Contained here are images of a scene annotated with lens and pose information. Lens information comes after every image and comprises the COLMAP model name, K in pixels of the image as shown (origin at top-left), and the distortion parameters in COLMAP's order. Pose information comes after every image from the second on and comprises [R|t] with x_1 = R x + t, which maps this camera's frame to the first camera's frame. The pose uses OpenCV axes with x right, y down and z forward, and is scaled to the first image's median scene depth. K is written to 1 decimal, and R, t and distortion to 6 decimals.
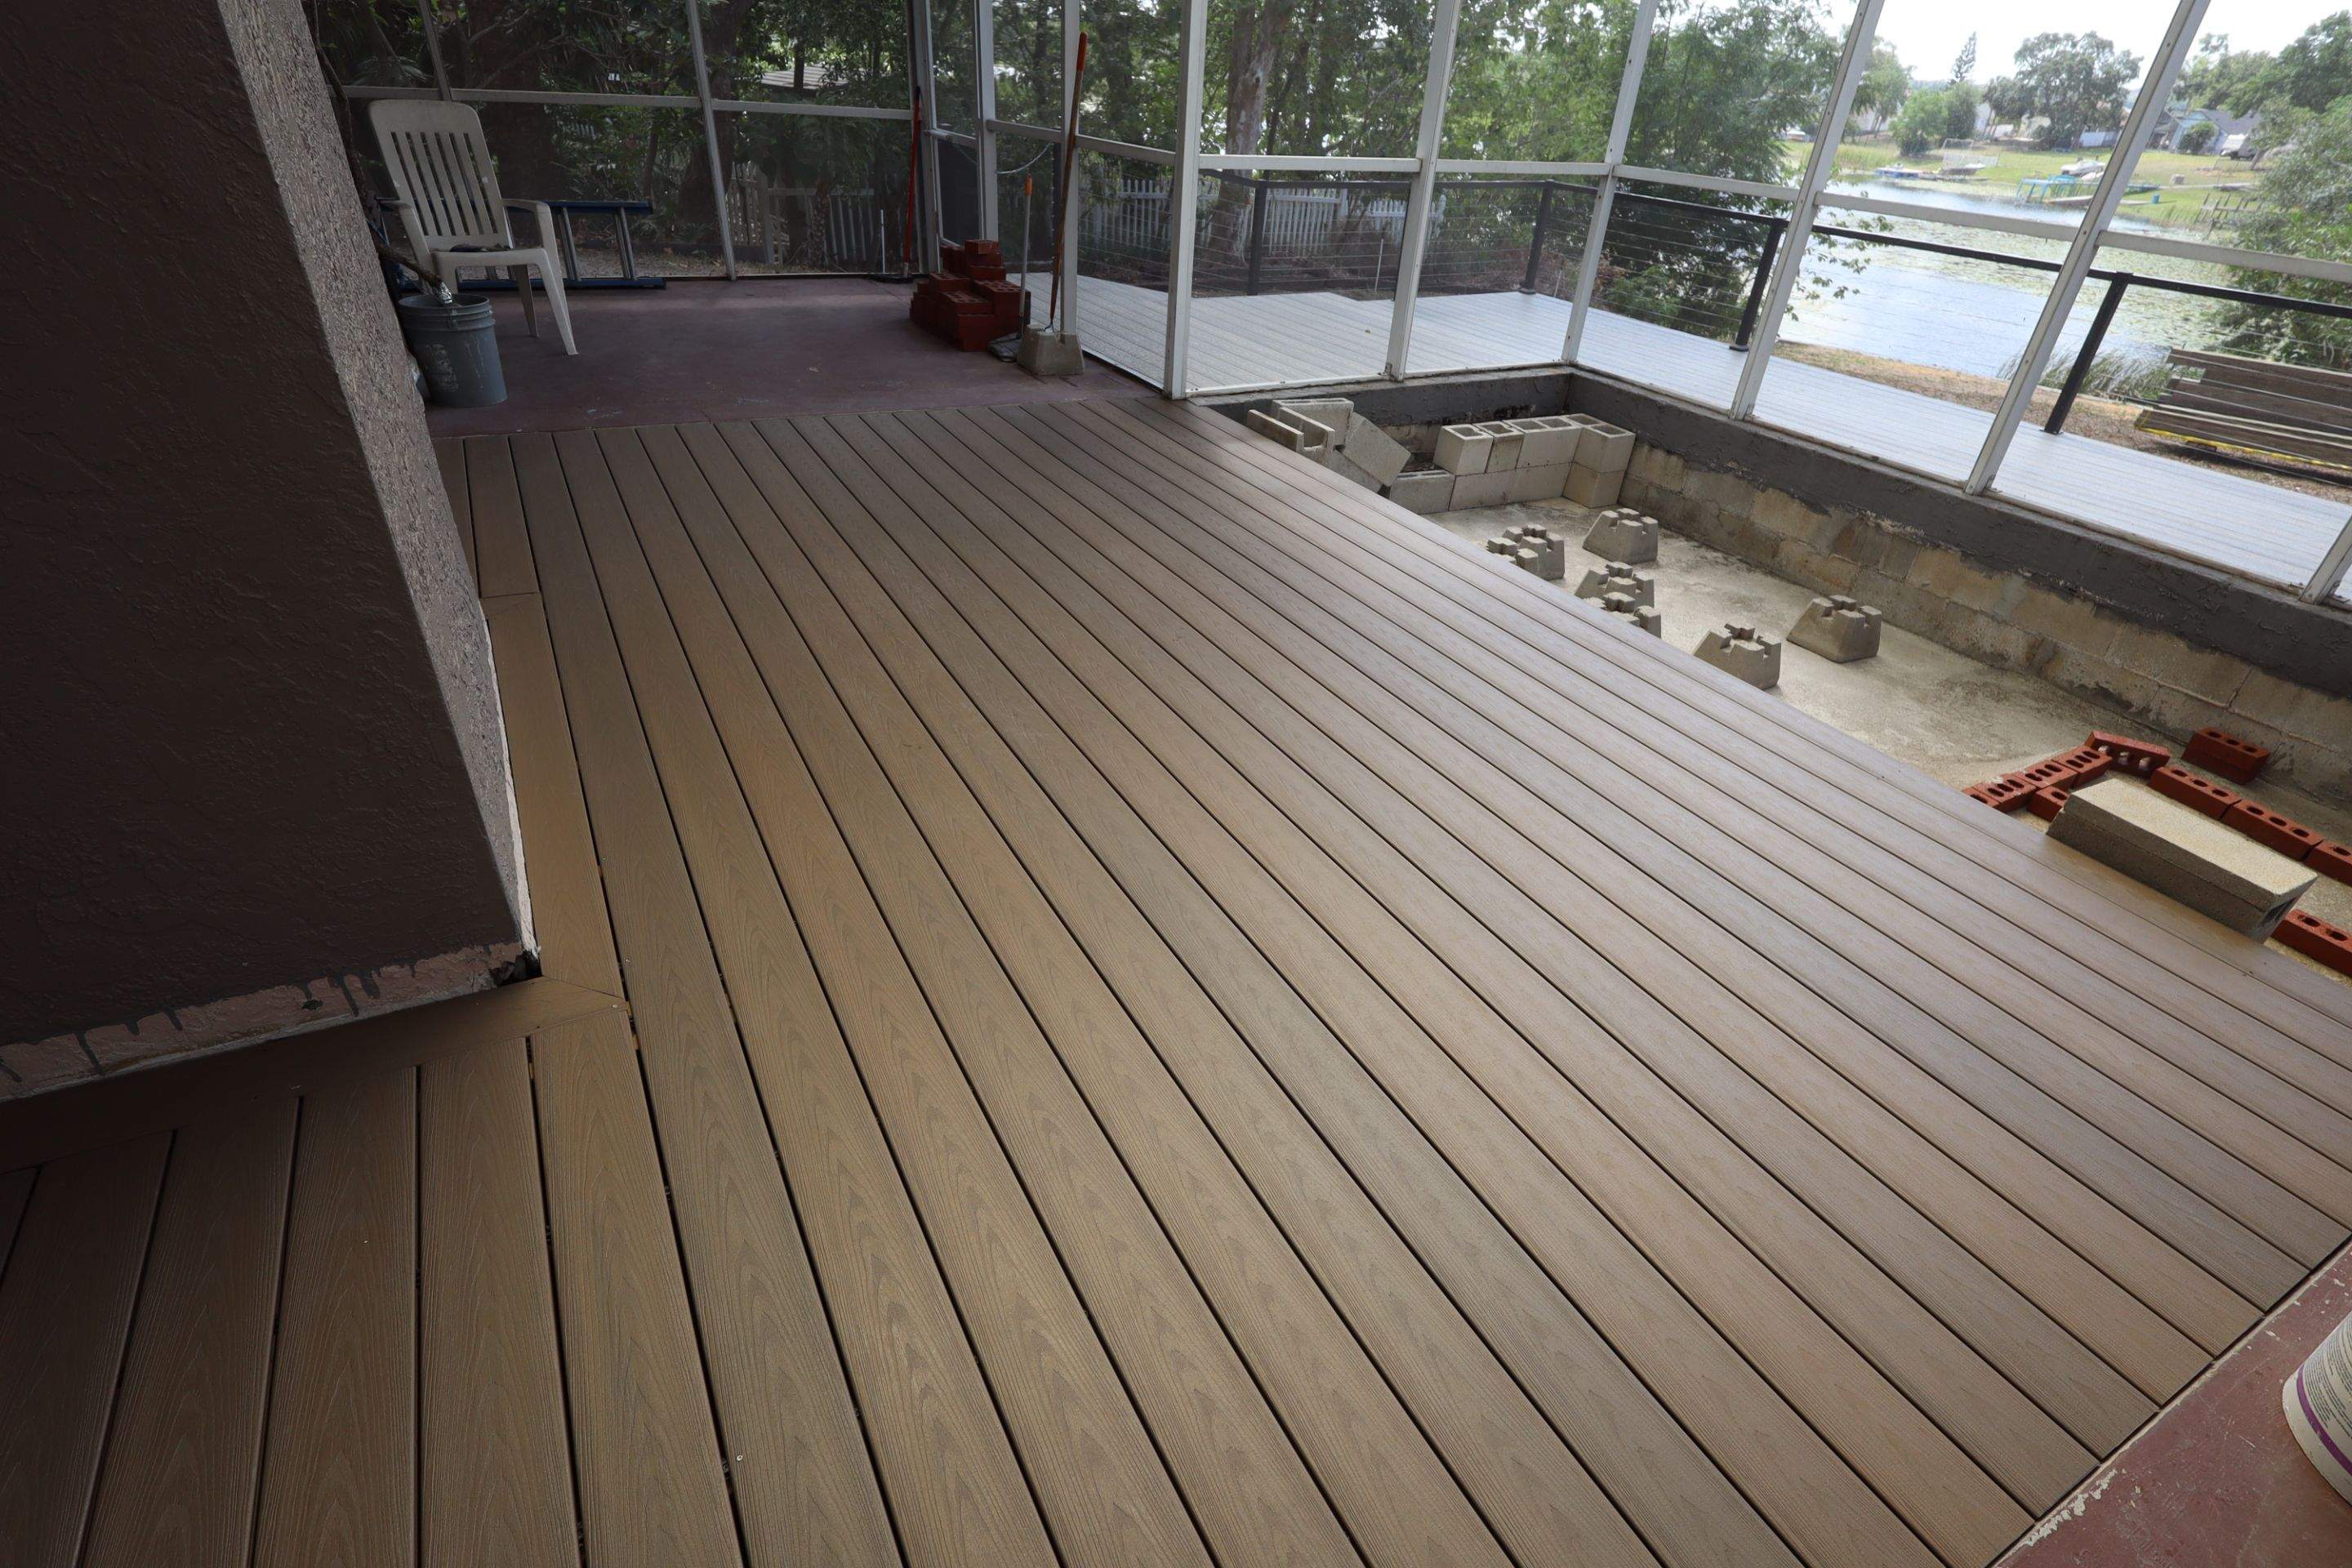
lens RADIAL K [[1131.7, 0, 1176.0], [0, 1131.7, 784.0], [0, 0, 1]] dist [0.000587, -0.000412]
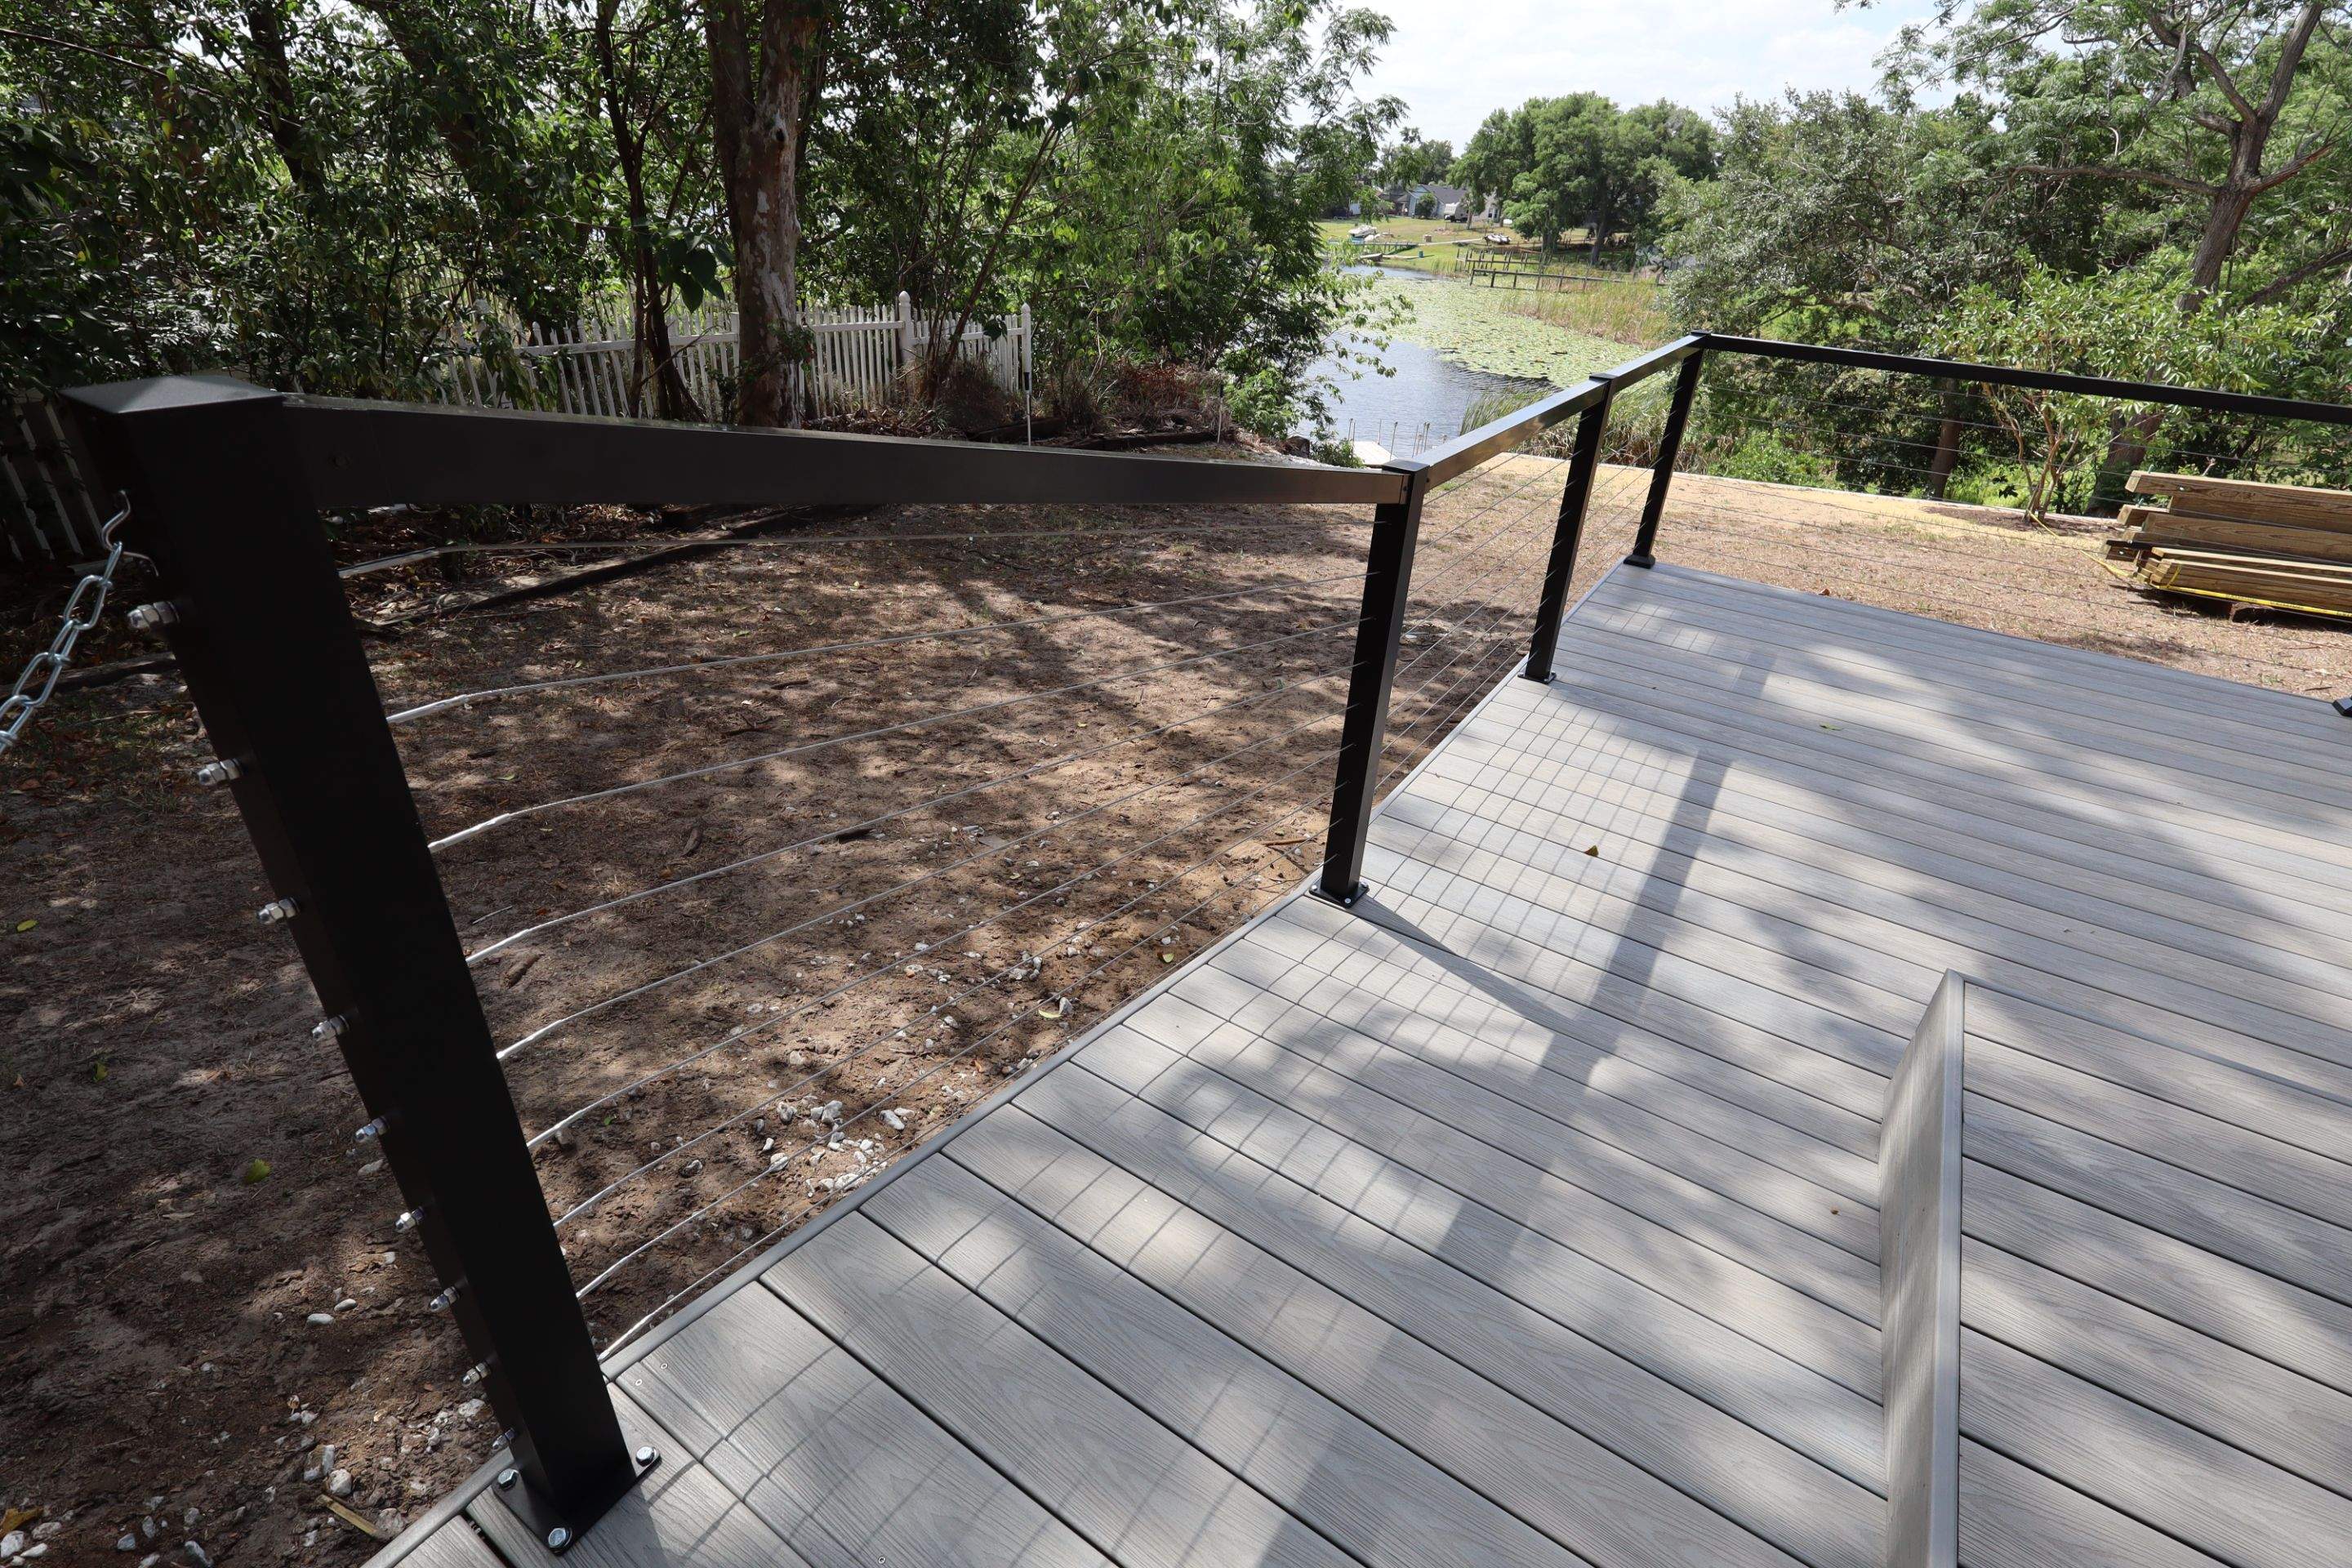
lens RADIAL K [[1085.5, 0, 1176.0], [0, 1085.5, 784.0], [0, 0, 1]] dist [0.000437, 0.000010]
pose [[0.883247, -0.234675, 0.405958, -0.115842], [0.250044, 0.968109, 0.015617, -0.762005], [-0.396676, 0.087714, 0.913758, 1.288941]]
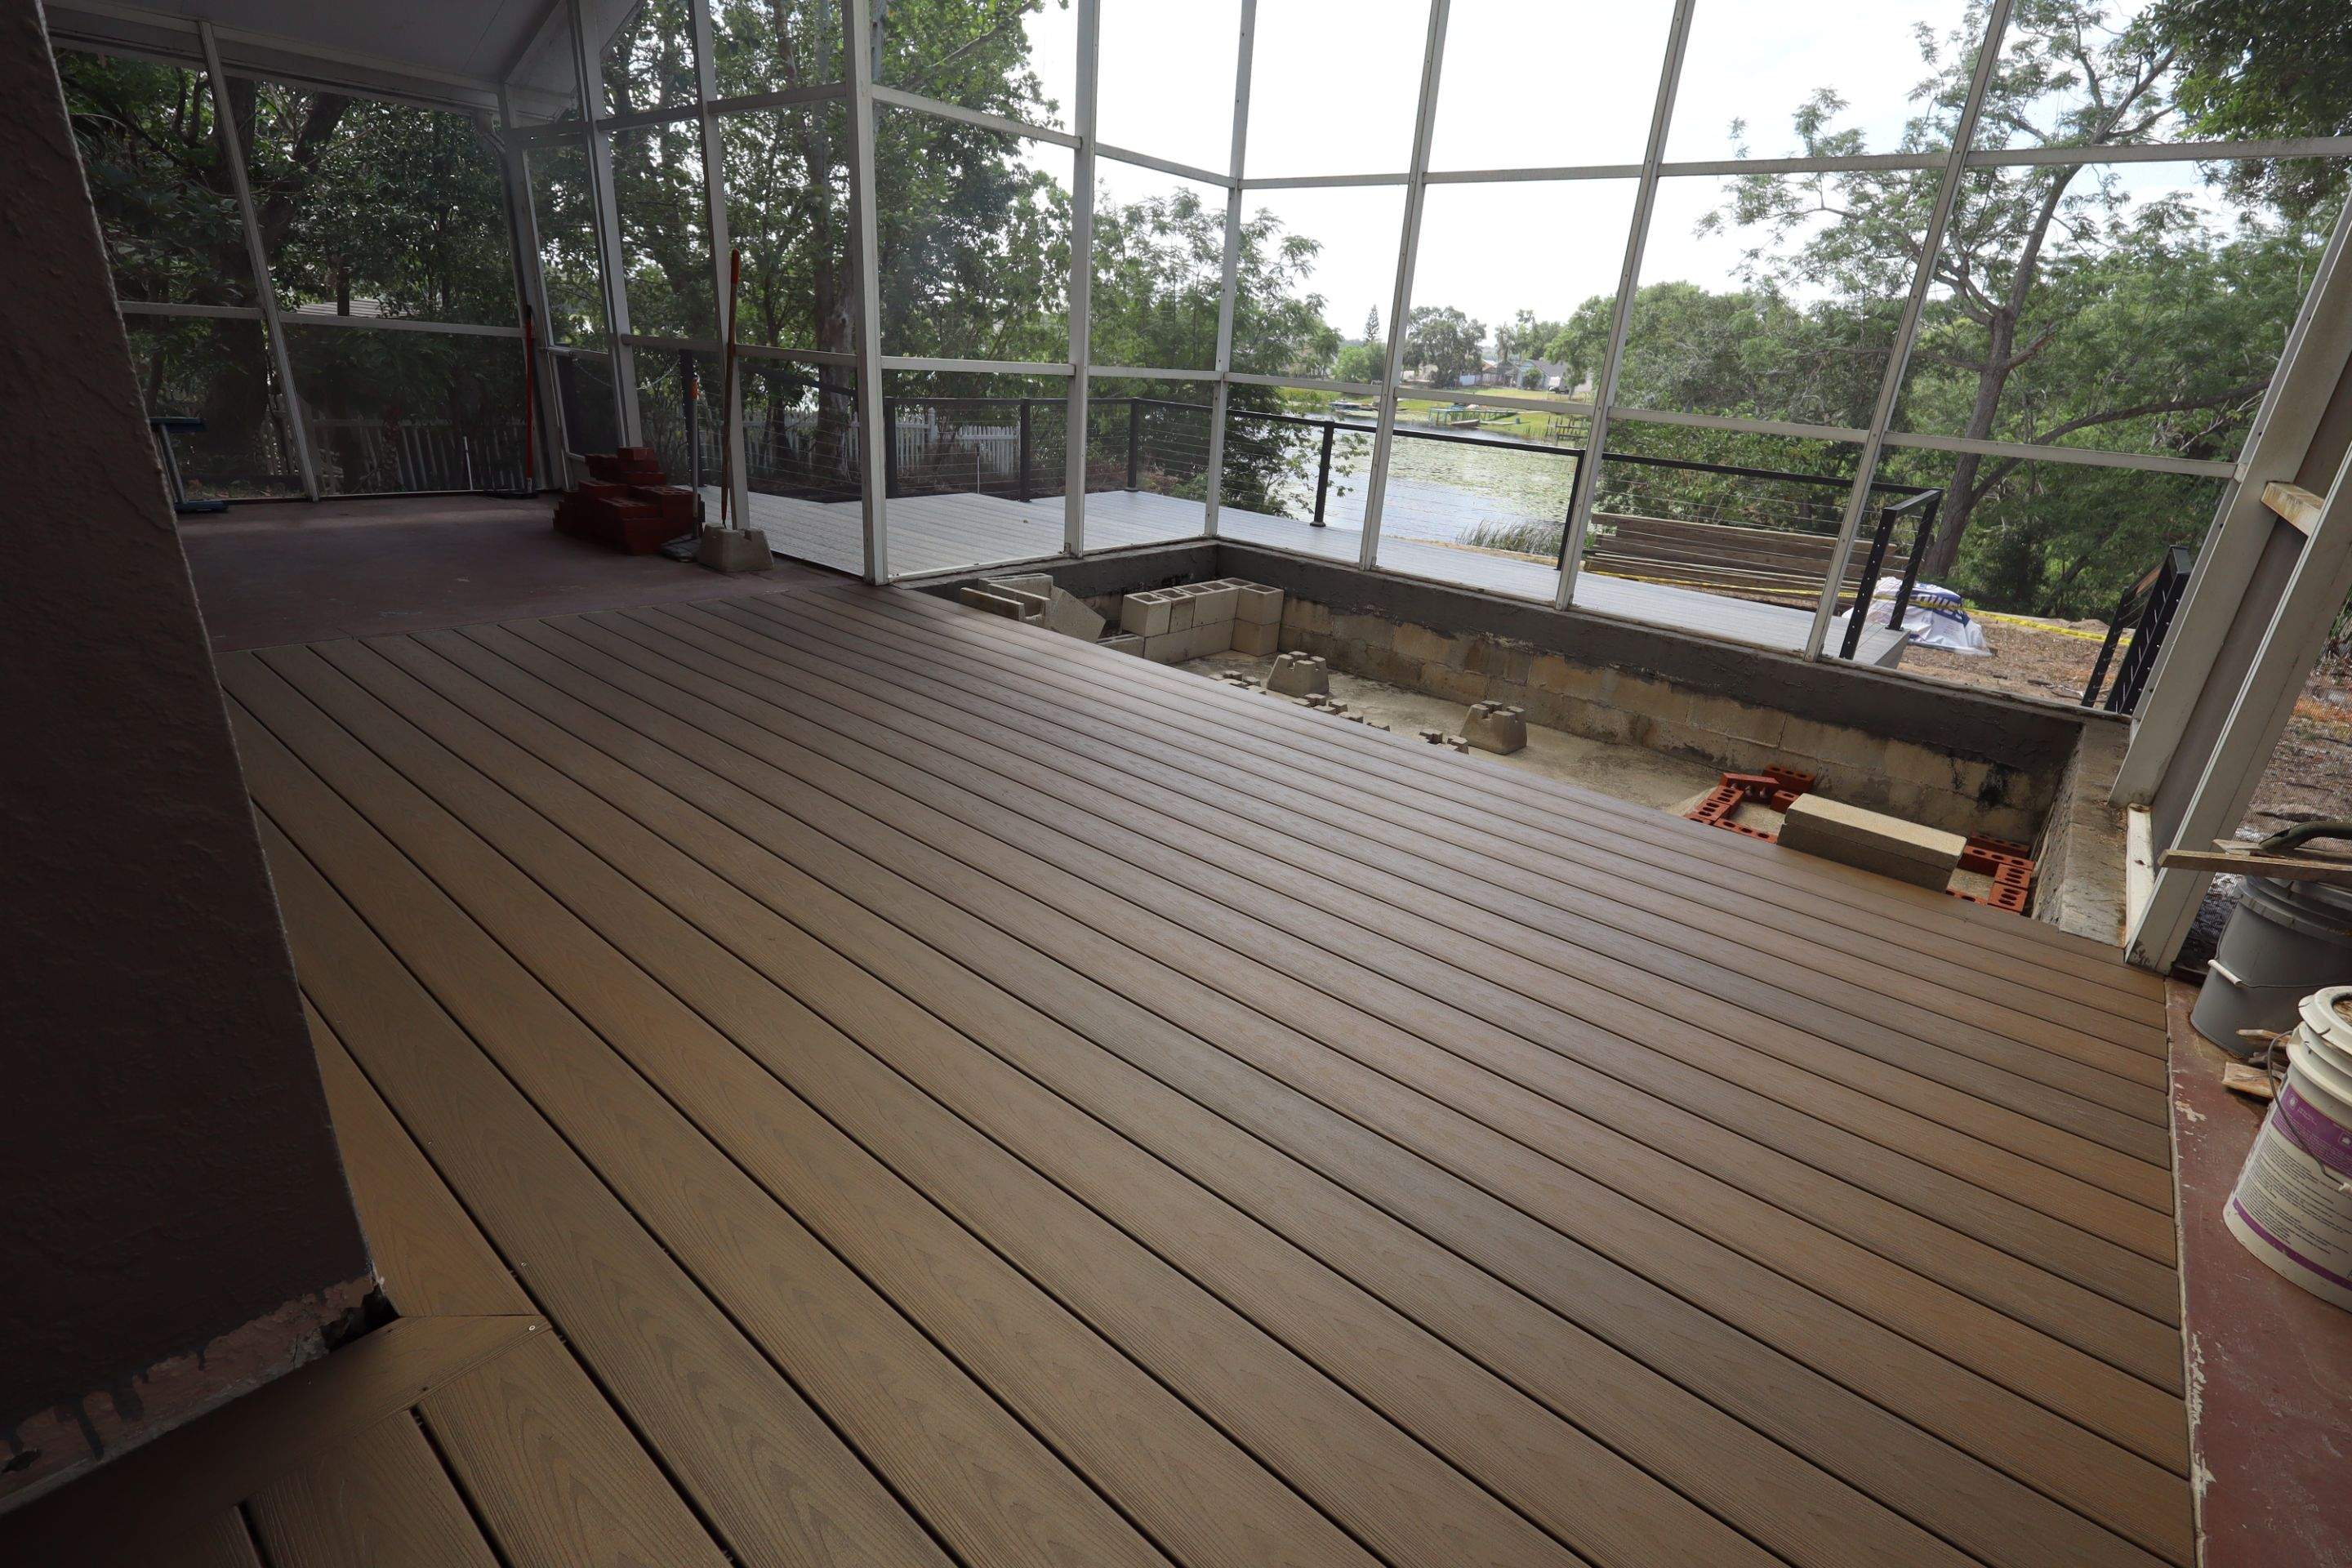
lens RADIAL K [[1085.5, 0, 1176.0], [0, 1085.5, 784.0], [0, 0, 1]] dist [0.000437, 0.000010]
pose [[0.932632, -0.130402, 0.336442, -0.102381], [0.184018, 0.973935, -0.132617, 0.008317], [-0.310380, 0.185594, 0.932319, 0.053082]]
